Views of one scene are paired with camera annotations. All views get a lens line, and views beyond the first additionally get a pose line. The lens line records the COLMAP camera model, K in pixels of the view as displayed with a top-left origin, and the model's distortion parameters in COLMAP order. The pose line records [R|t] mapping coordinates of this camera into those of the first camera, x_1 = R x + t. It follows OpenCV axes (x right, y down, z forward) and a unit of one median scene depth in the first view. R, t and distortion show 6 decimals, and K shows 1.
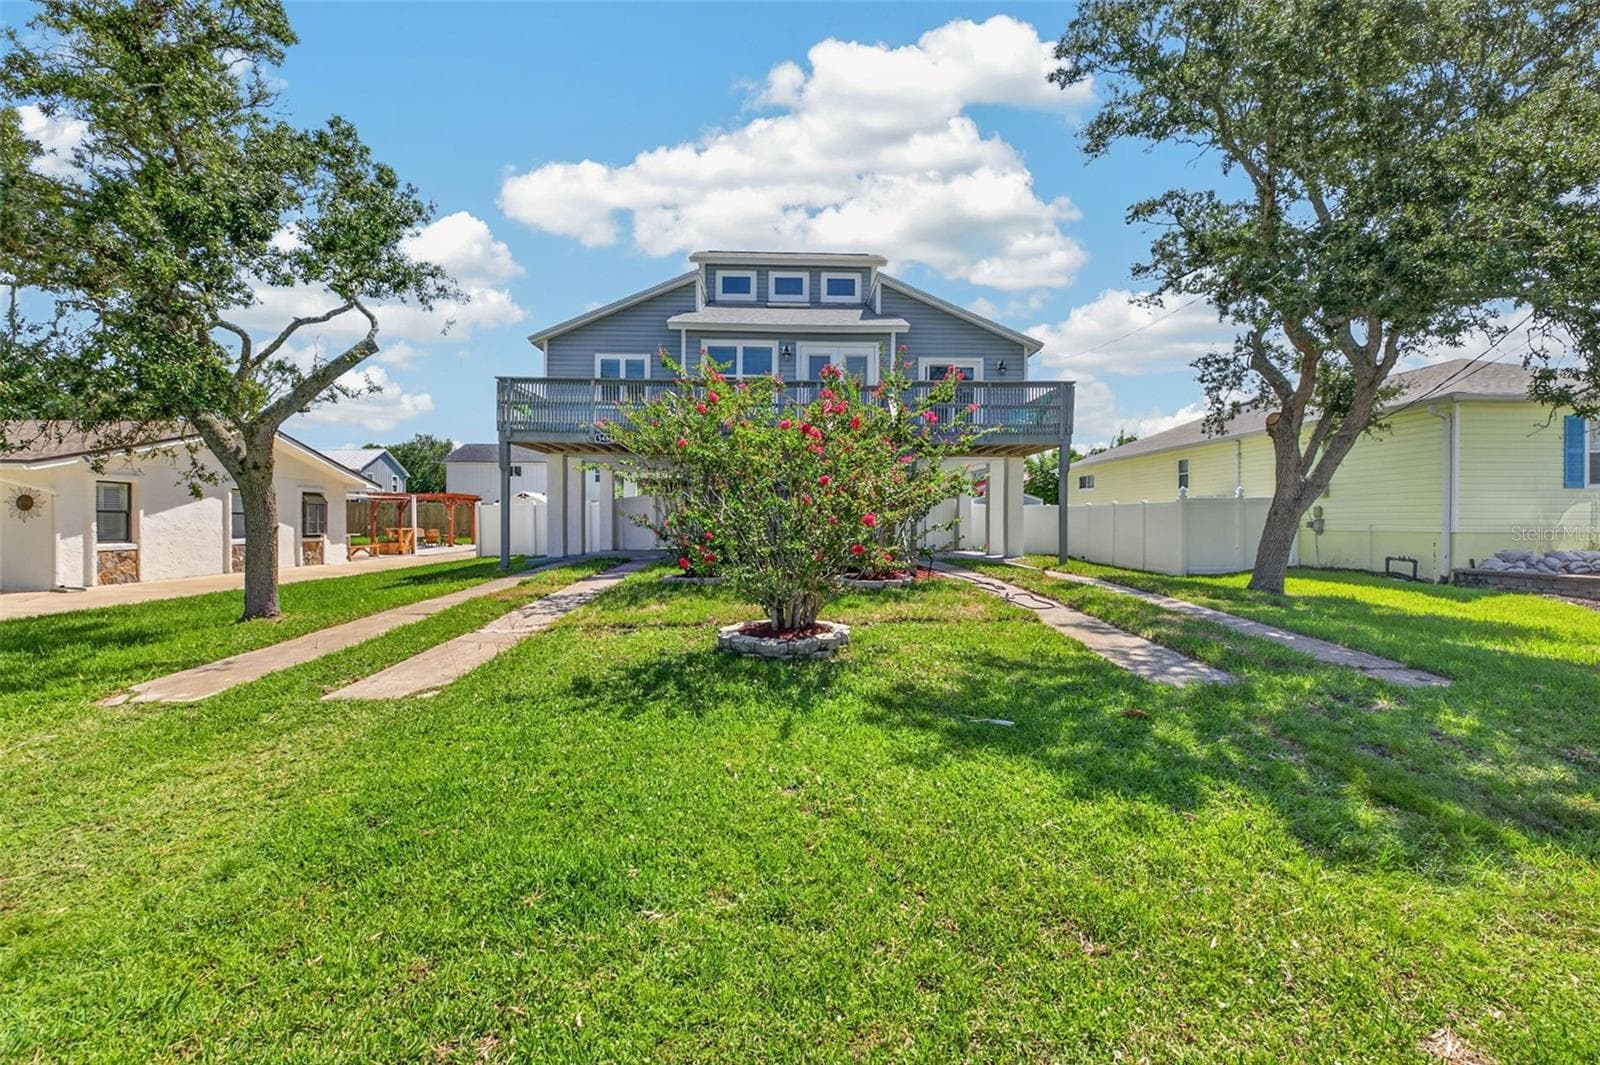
lens RADIAL K [[734.3, 0, 807.5], [0, 734.3, 529.0], [0, 0, 1]] dist [-0.001760, -0.000956]
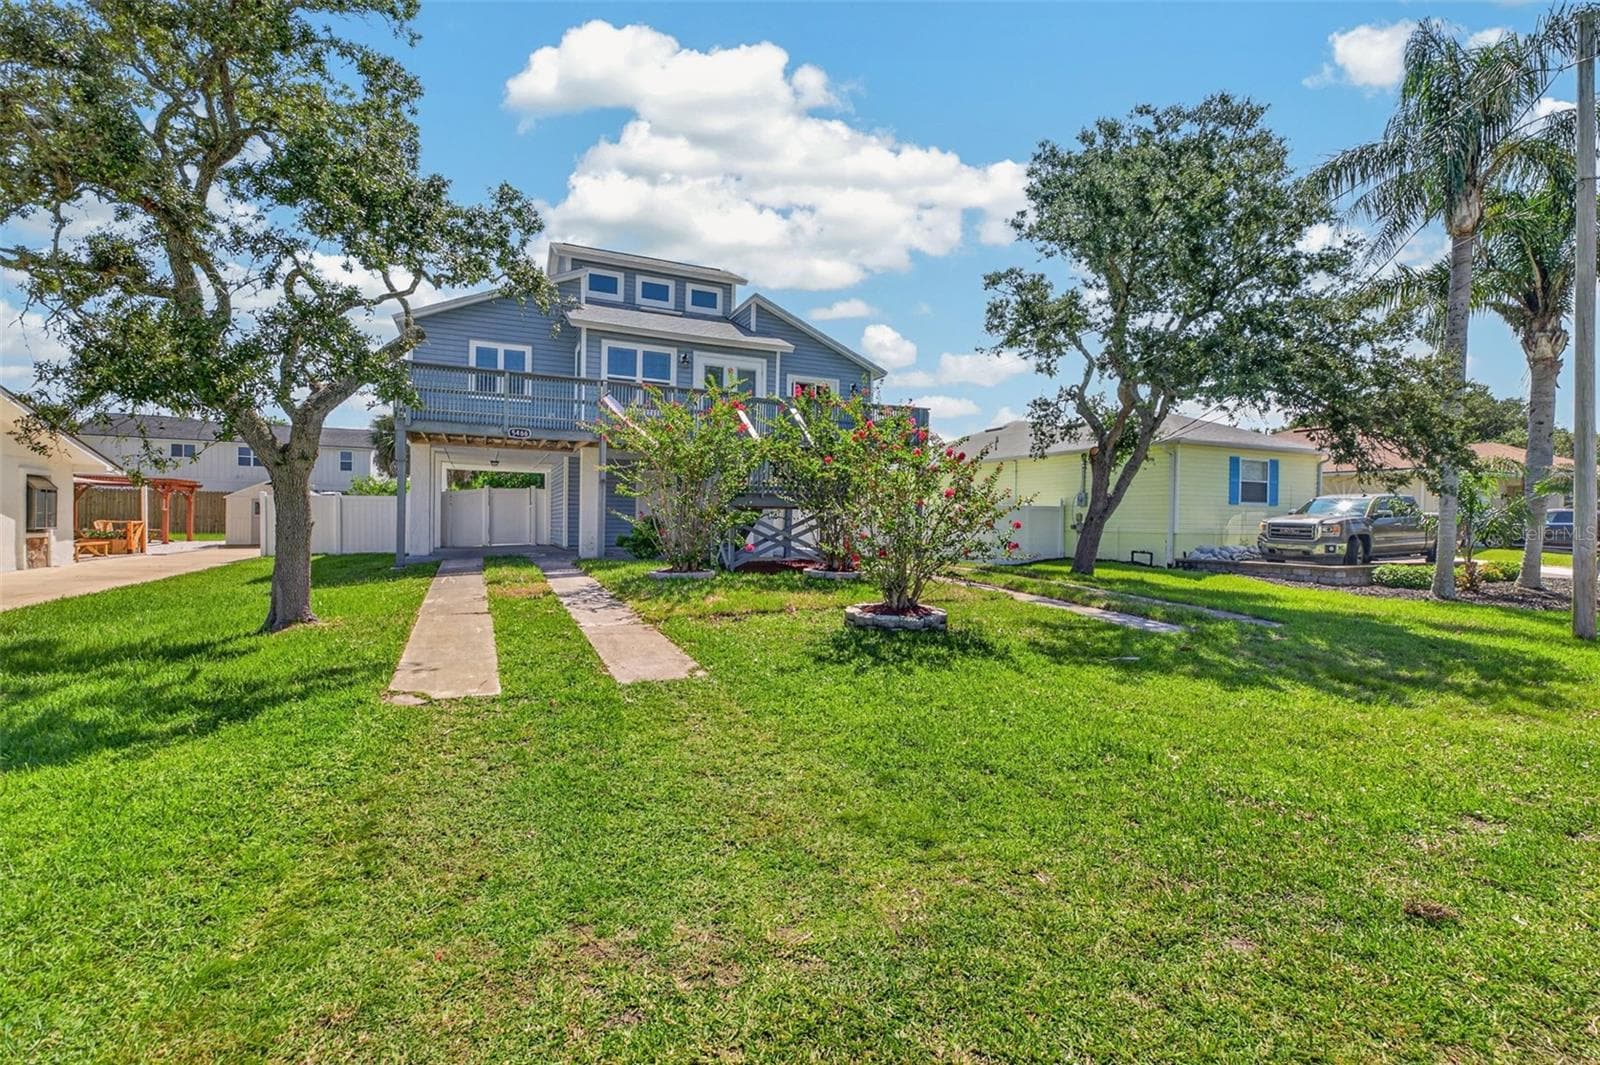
lens RADIAL K [[734.3, 0, 807.5], [0, 734.3, 529.0], [0, 0, 1]] dist [-0.001760, -0.000956]
pose [[0.921314, 0.006723, 0.388762, -0.273726], [-0.008412, 0.999961, 0.002642, -0.001599], [-0.388729, -0.005704, 0.921334, -0.044493]]
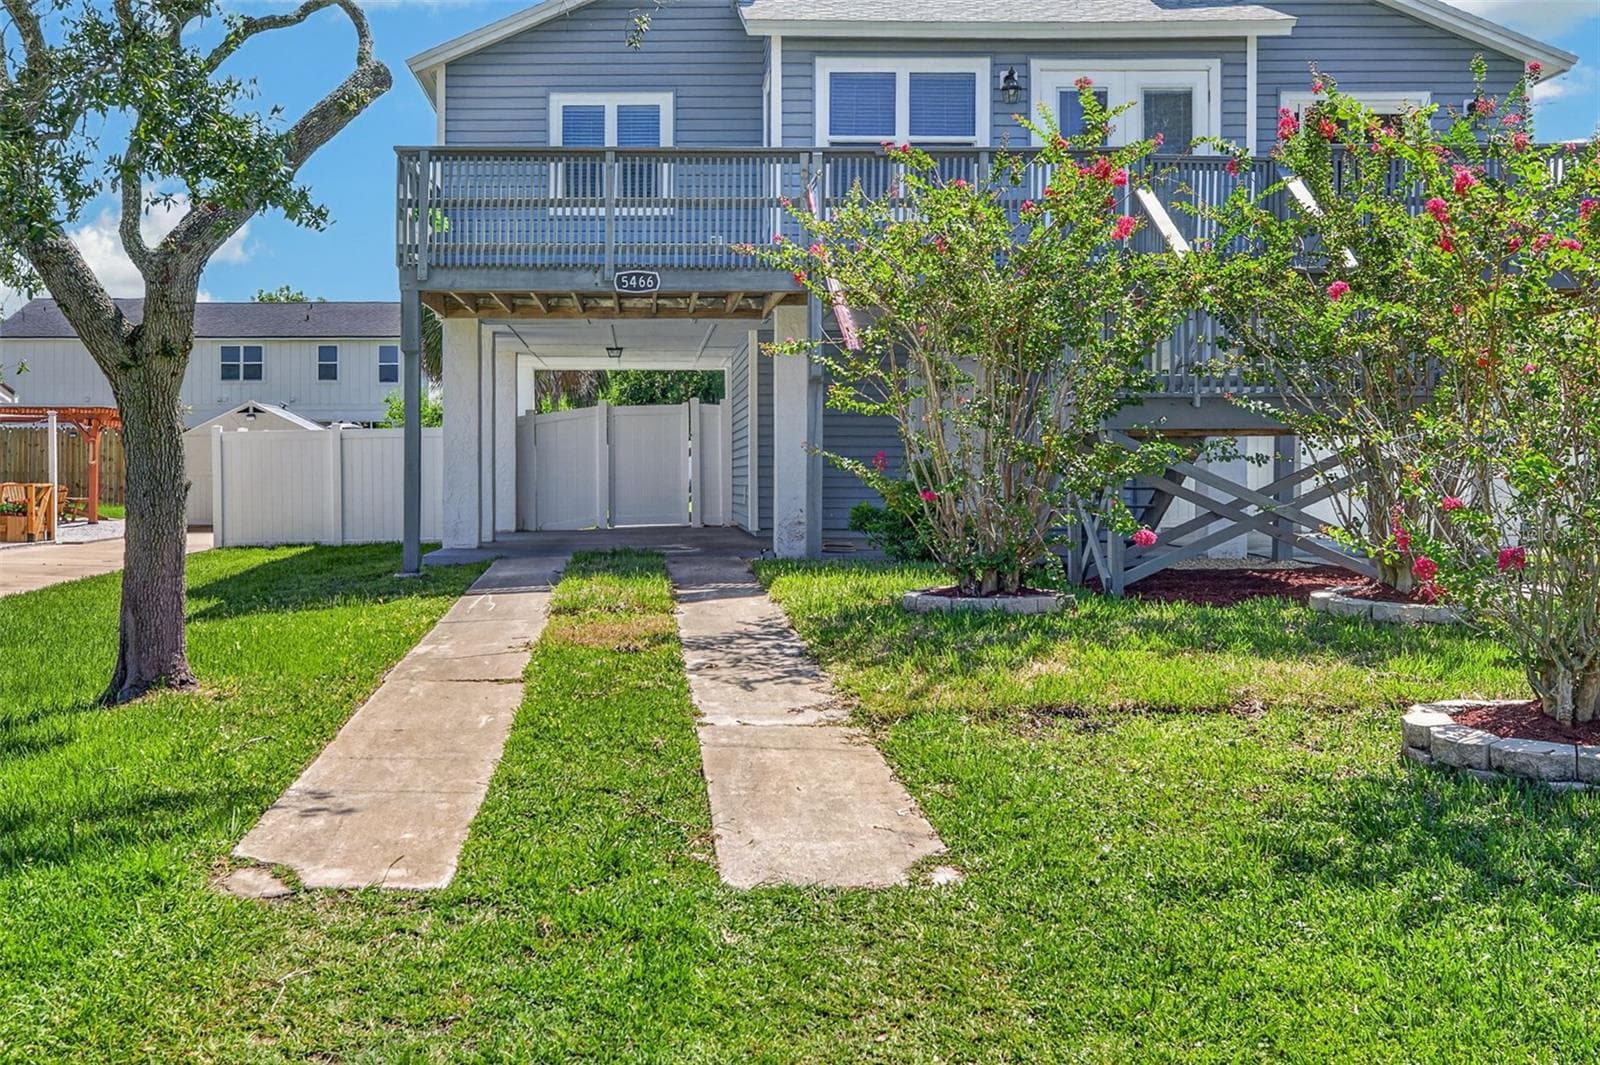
lens RADIAL K [[1636.3, 0, 601.8], [0, 1636.3, 453.0], [0, 0, 1]] dist [-0.014858, 0.007756]
pose [[0.998572, -0.003260, -0.053324, -0.220774], [0.002300, 0.999834, -0.018056, -0.001716], [0.053374, 0.017907, 0.998414, 0.010975]]
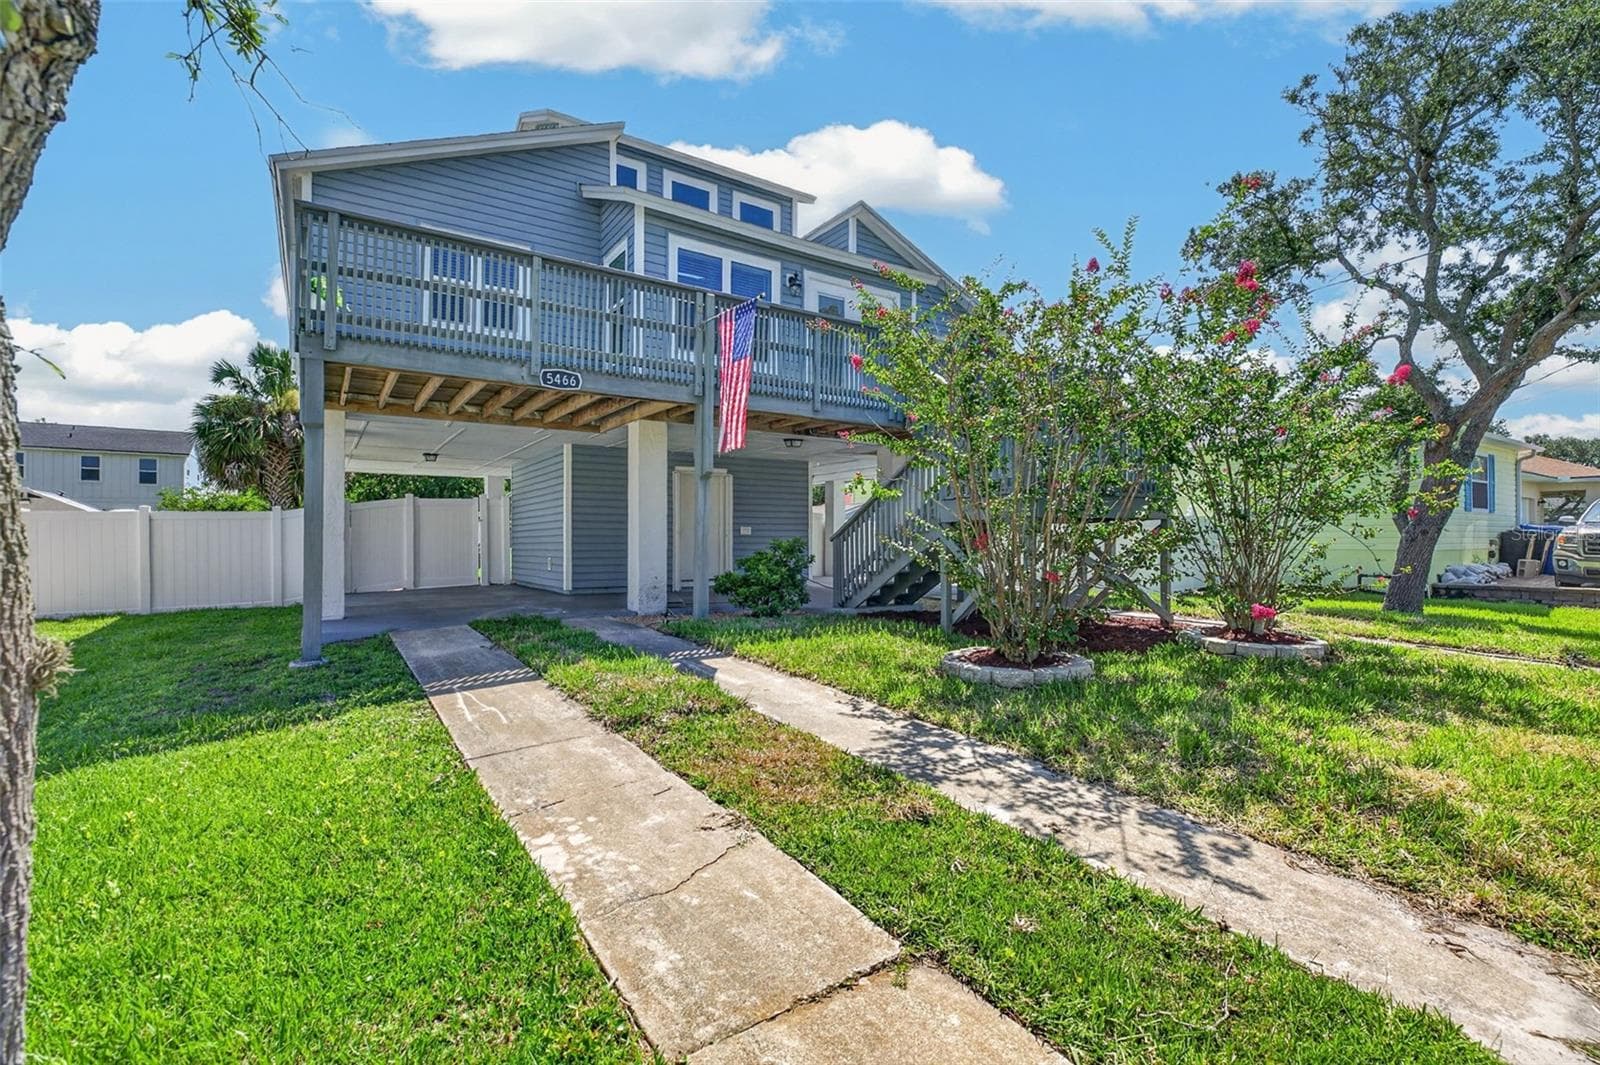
lens RADIAL K [[734.3, 0, 807.5], [0, 734.3, 529.0], [0, 0, 1]] dist [-0.001760, -0.000956]
pose [[0.840078, 0.002402, 0.542460, -0.366178], [0.008742, 0.999800, -0.017965, -0.011973], [-0.542395, 0.019834, 0.839890, 0.452236]]
